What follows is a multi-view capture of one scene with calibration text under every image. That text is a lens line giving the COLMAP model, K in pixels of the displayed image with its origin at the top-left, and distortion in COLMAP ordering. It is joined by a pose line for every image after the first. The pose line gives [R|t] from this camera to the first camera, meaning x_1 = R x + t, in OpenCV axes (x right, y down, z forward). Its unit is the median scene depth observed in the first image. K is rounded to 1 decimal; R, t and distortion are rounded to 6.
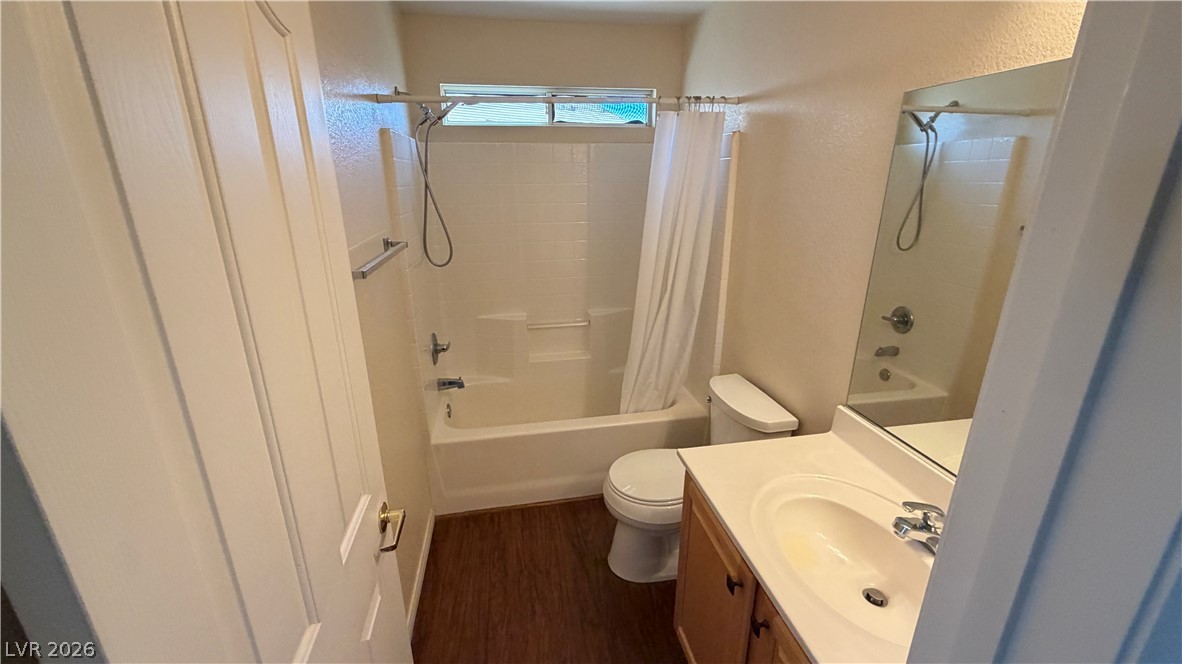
lens RADIAL K [[469.6, 0, 590.7], [0, 469.6, 331.7], [0, 0, 1]] dist [-0.002563, -0.000468]
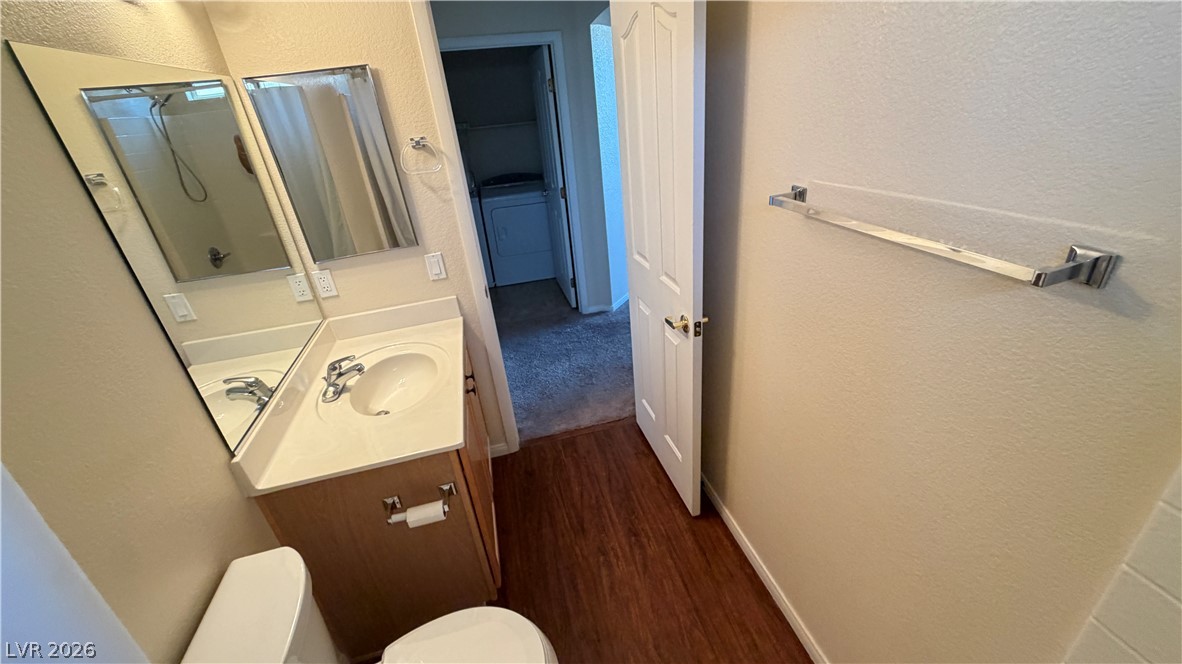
lens RADIAL K [[469.6, 0, 590.2], [0, 469.6, 330.5], [0, 0, 1]] dist [-0.002563, -0.000468]
pose [[-0.992950, 0.118015, -0.011124, -0.061081], [0.077402, 0.716587, 0.693190, -0.411500], [0.089778, 0.687441, -0.720669, 1.222621]]
